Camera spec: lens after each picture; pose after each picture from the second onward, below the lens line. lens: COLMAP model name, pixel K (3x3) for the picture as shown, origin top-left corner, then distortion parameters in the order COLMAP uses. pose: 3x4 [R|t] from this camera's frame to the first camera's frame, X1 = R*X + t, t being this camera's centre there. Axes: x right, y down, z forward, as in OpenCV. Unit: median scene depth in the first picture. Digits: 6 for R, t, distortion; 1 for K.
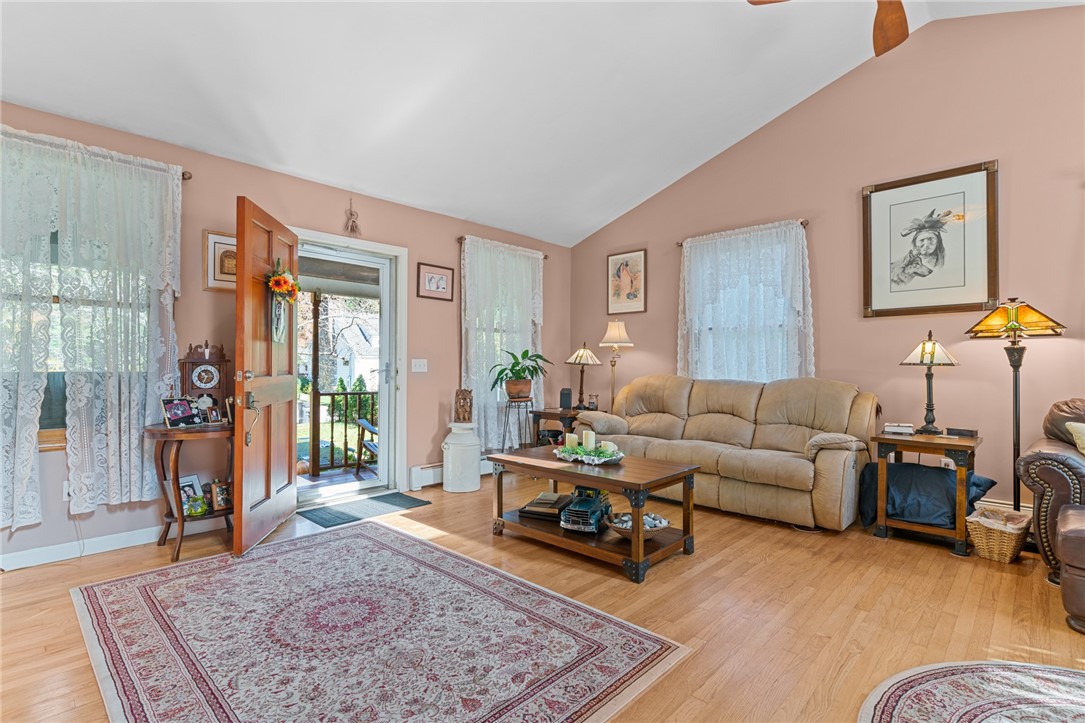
lens RADIAL K [[515.8, 0, 541.3], [0, 515.8, 365.2], [0, 0, 1]] dist [0.001506, -0.000193]
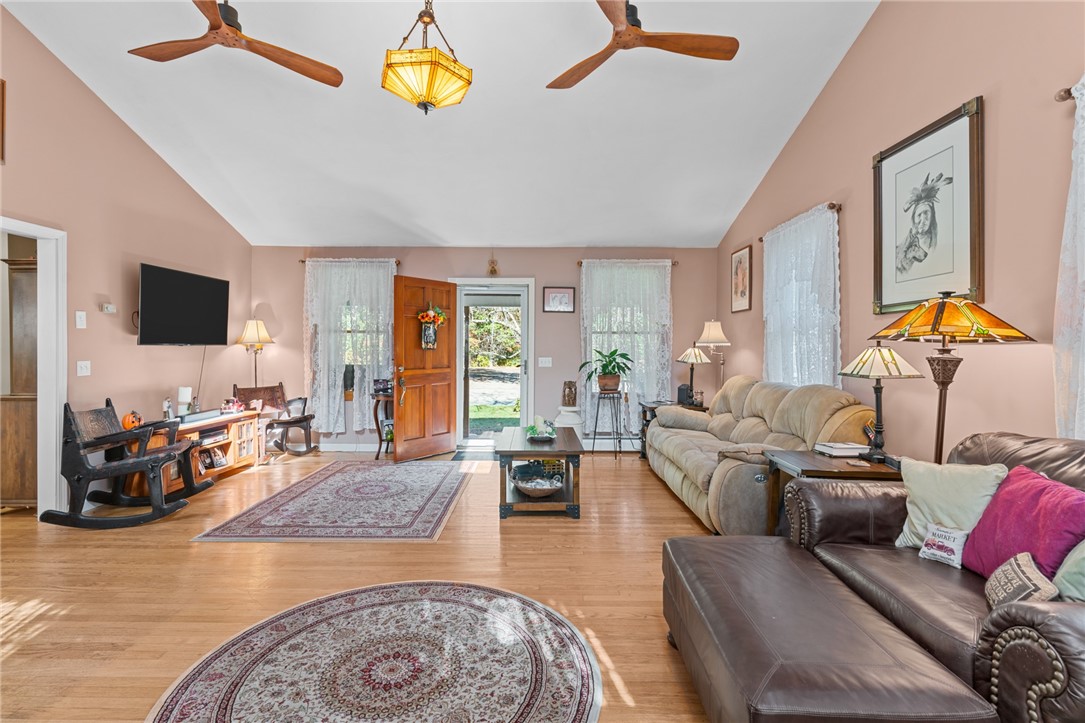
lens RADIAL K [[531.6, 0, 539.7], [0, 531.6, 351.8], [0, 0, 1]] dist [0.012682, 0.000023]
pose [[0.684133, 0.003894, -0.729347, 1.058545], [-0.001232, 0.999990, 0.004184, -0.044414], [0.729356, -0.001964, 0.684131, 0.037305]]
